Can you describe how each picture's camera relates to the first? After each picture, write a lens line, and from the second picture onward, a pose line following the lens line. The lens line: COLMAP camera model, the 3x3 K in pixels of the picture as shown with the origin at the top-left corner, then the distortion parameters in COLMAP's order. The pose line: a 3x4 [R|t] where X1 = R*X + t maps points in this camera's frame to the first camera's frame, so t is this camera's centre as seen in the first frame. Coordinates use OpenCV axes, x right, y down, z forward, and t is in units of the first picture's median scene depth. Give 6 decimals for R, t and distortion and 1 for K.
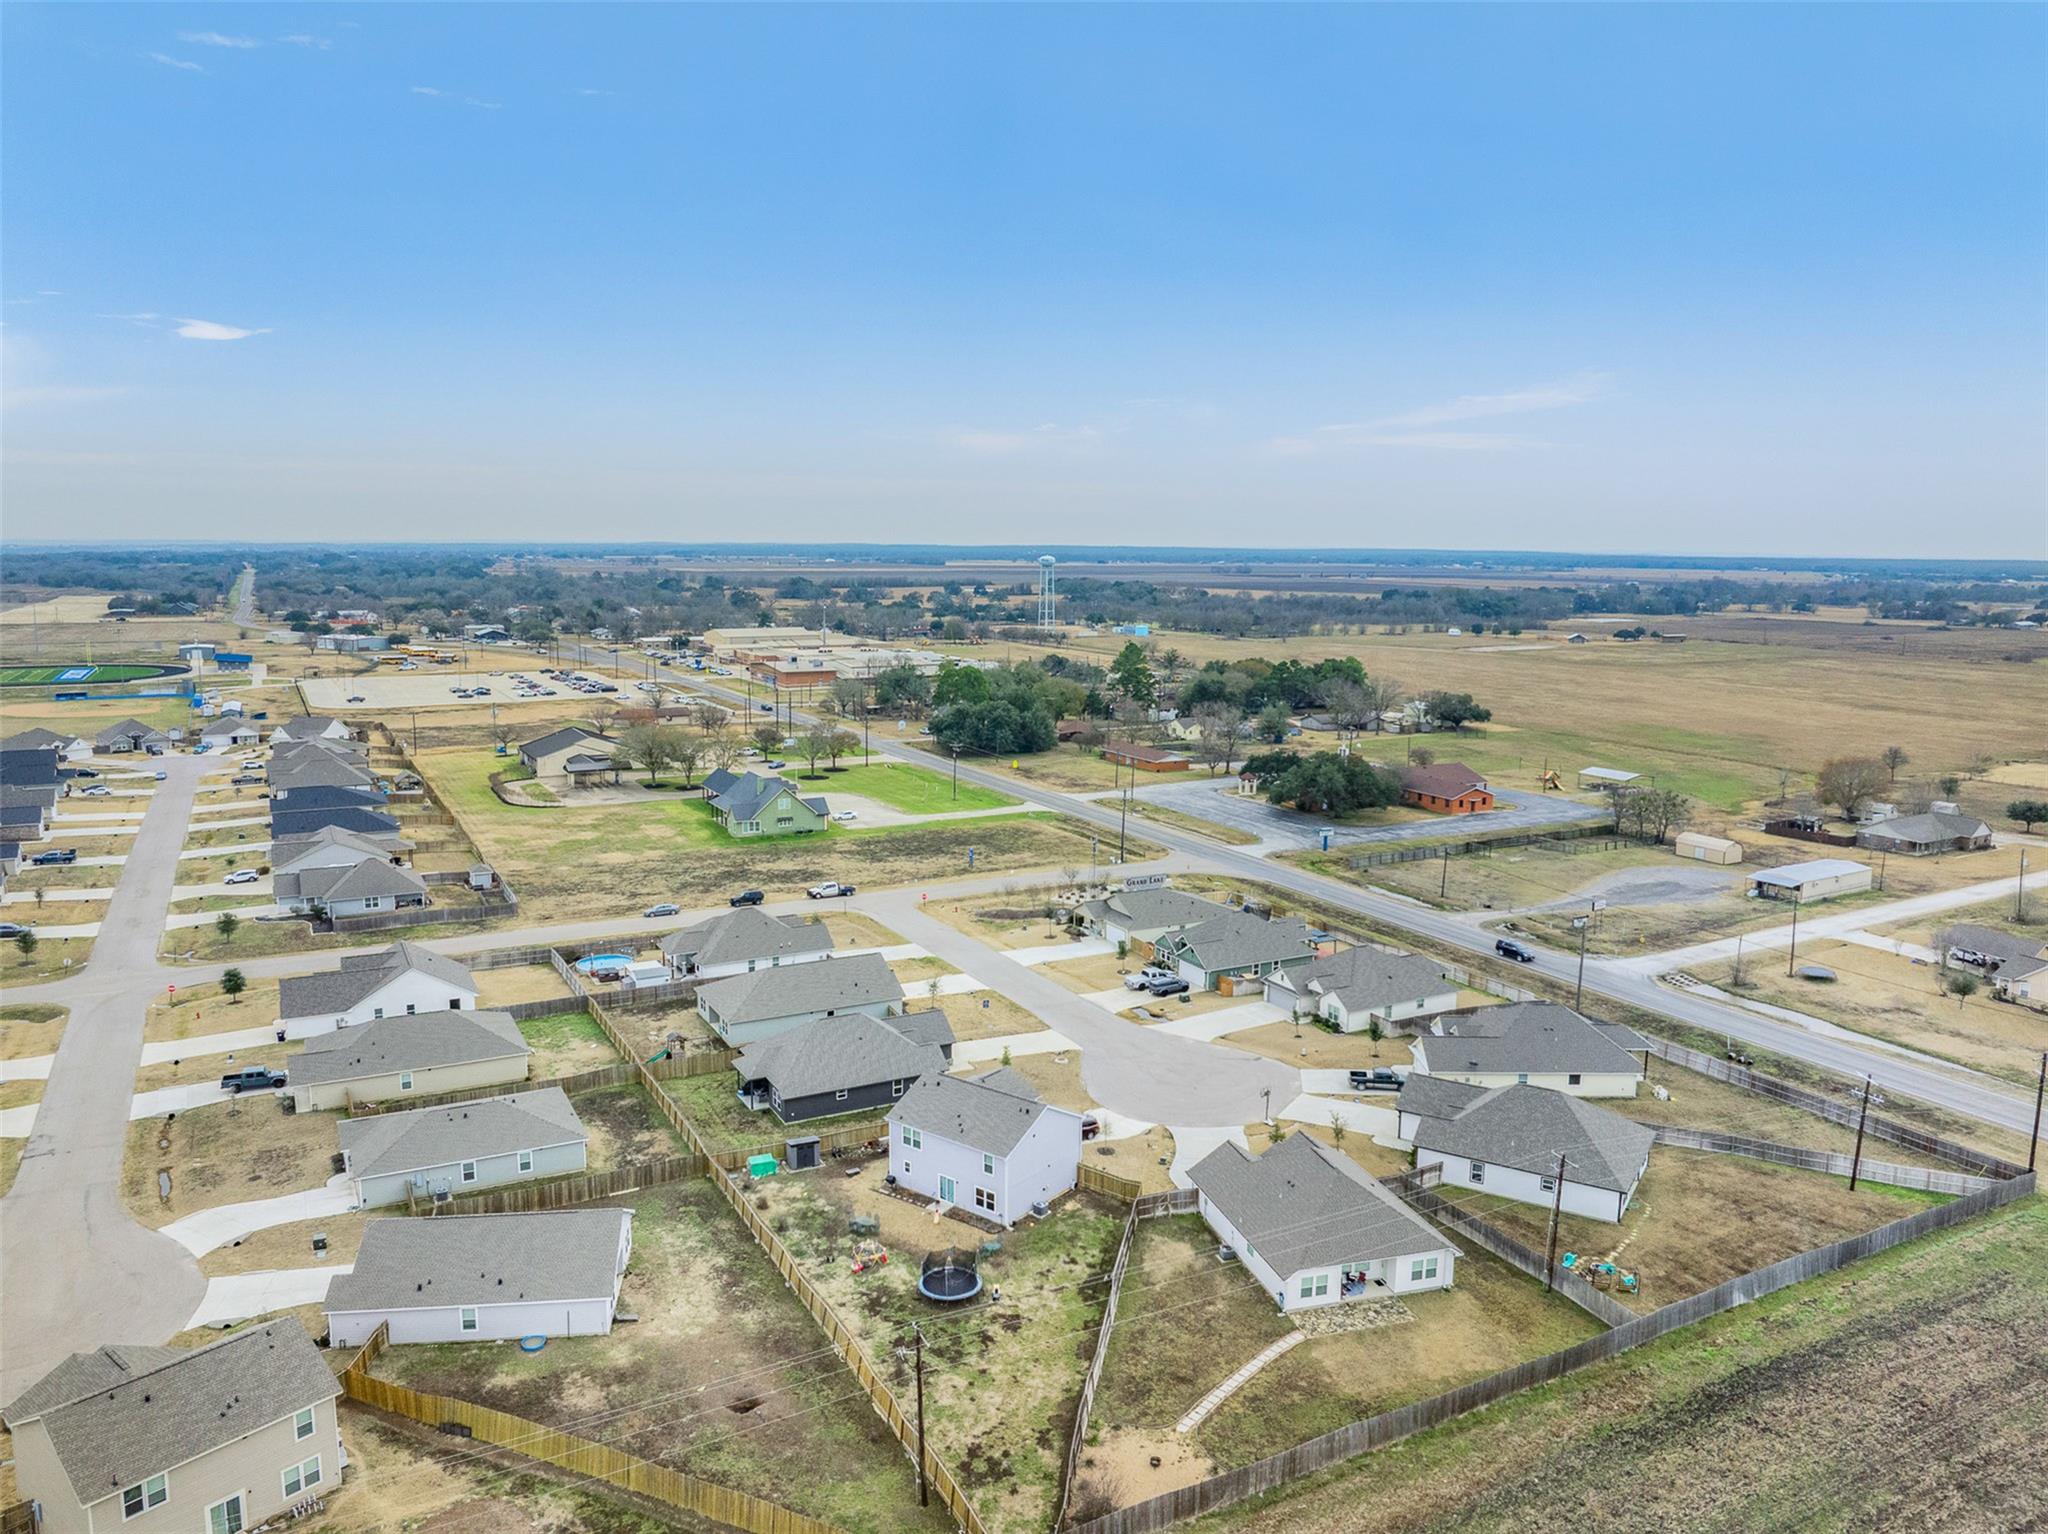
lens RADIAL K [[1423.7, 0, 1024.0], [0, 1423.7, 767.0], [0, 0, 1]] dist [-0.000256, -0.055166]
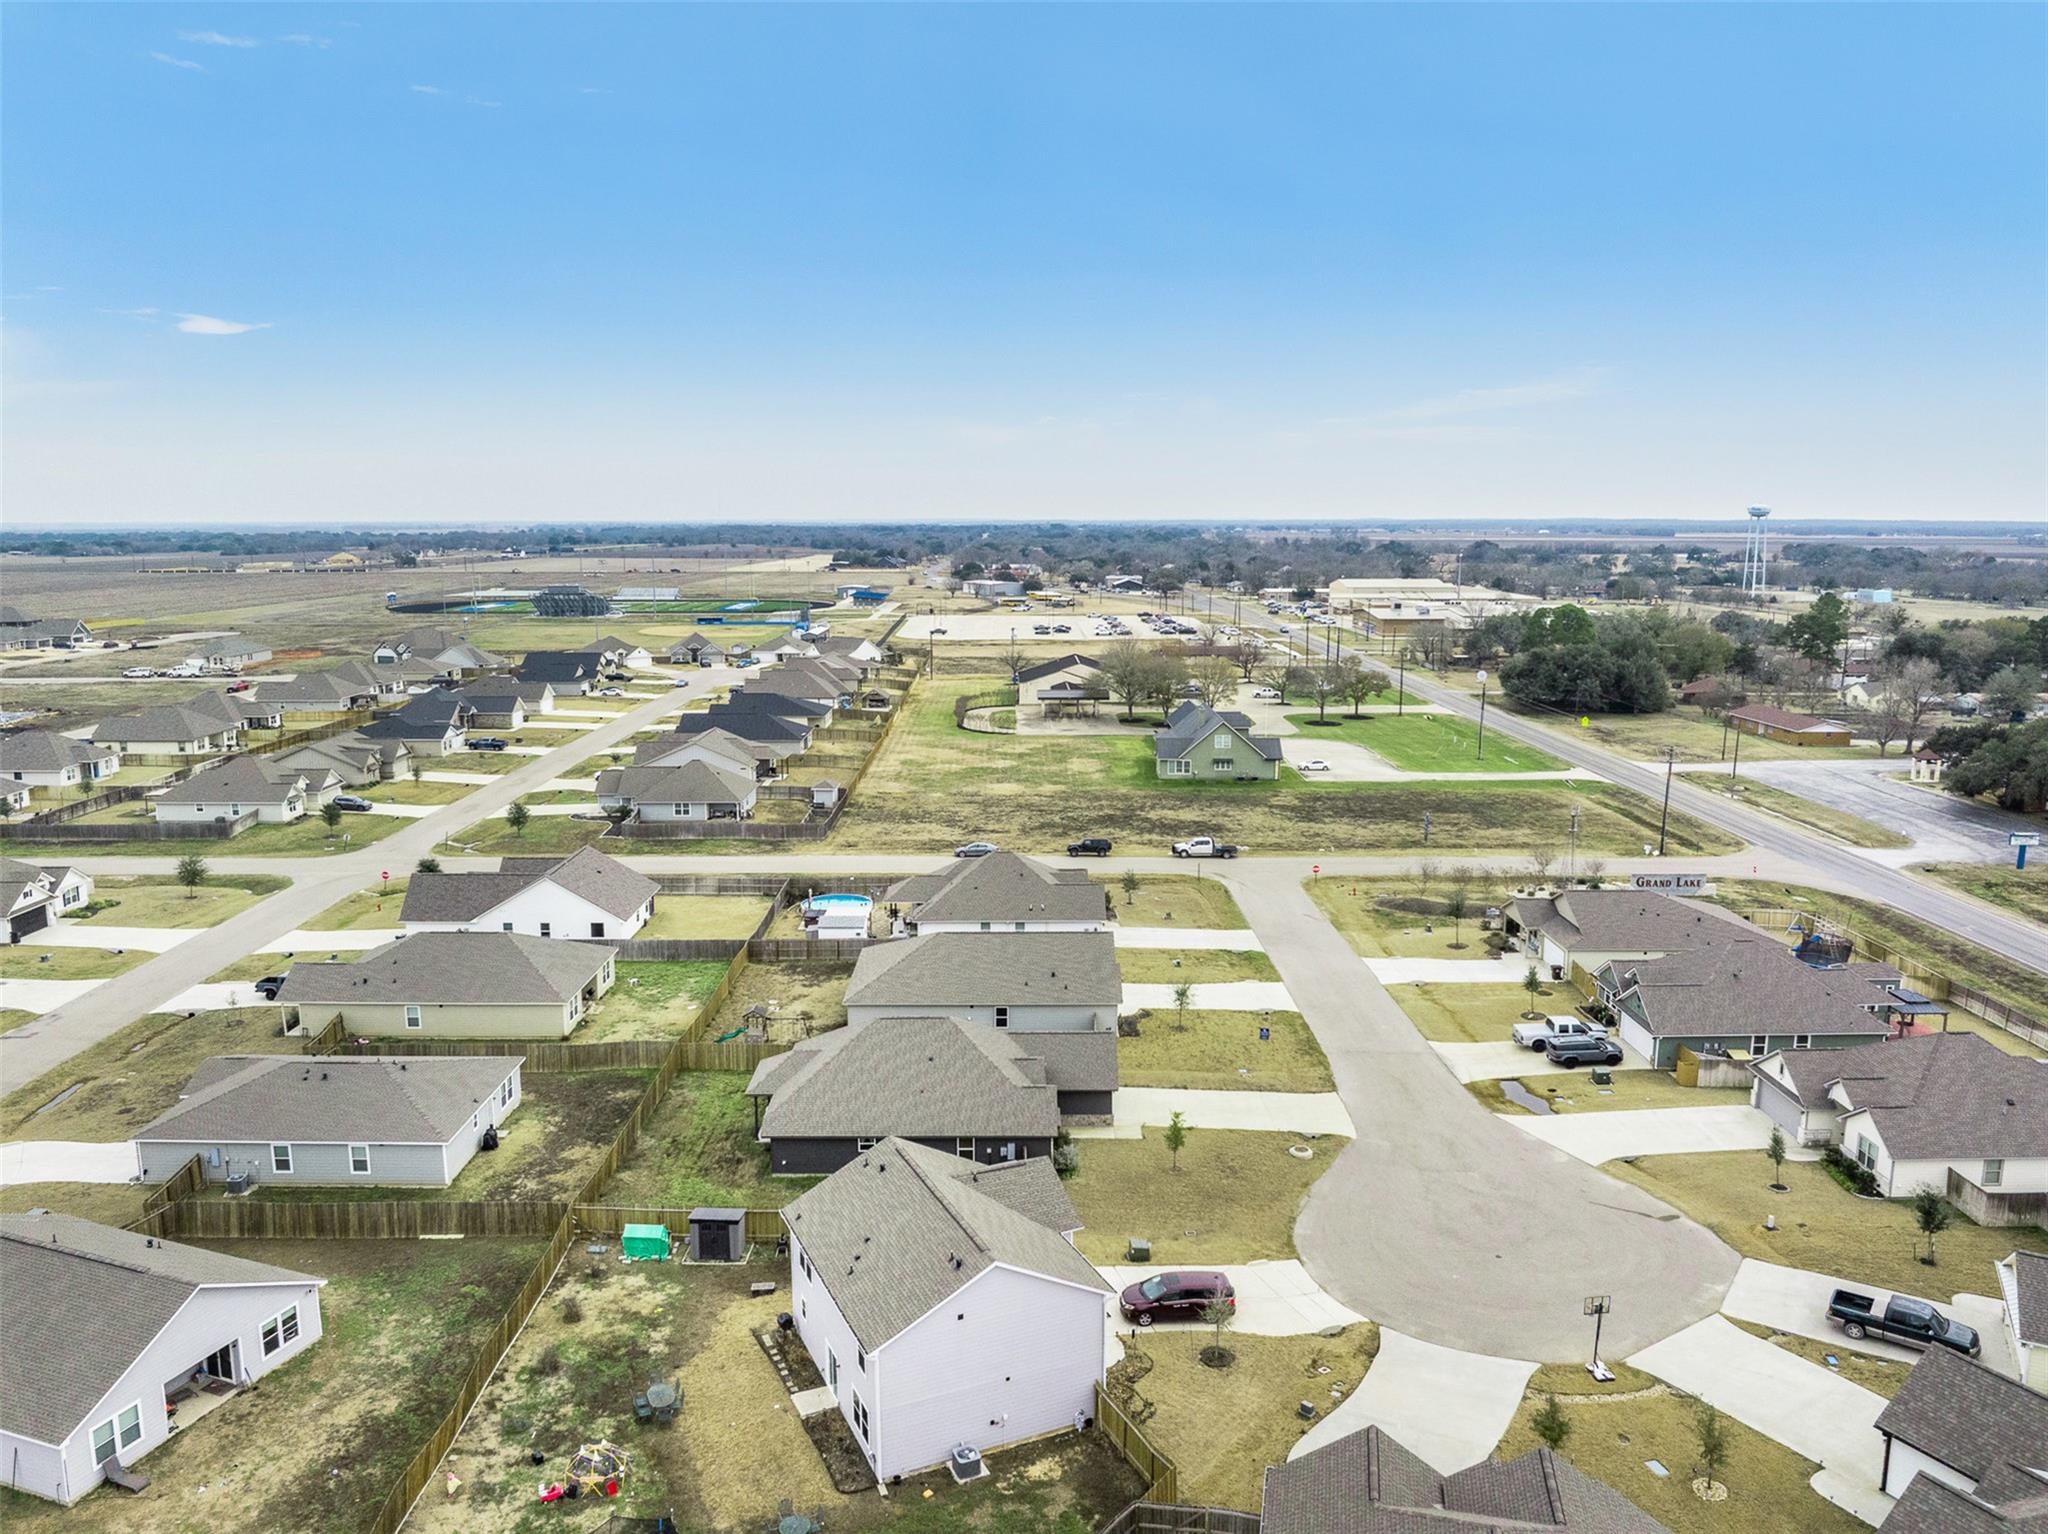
lens RADIAL K [[1441.5, 0, 1024.0], [0, 1441.5, 767.0], [0, 0, 1]] dist [-0.039277, -0.001235]
pose [[0.886317, 0.071263, -0.457563, 0.152311], [-0.063820, 0.997457, 0.031727, 0.032435], [0.458660, 0.001082, 0.888611, 0.358775]]
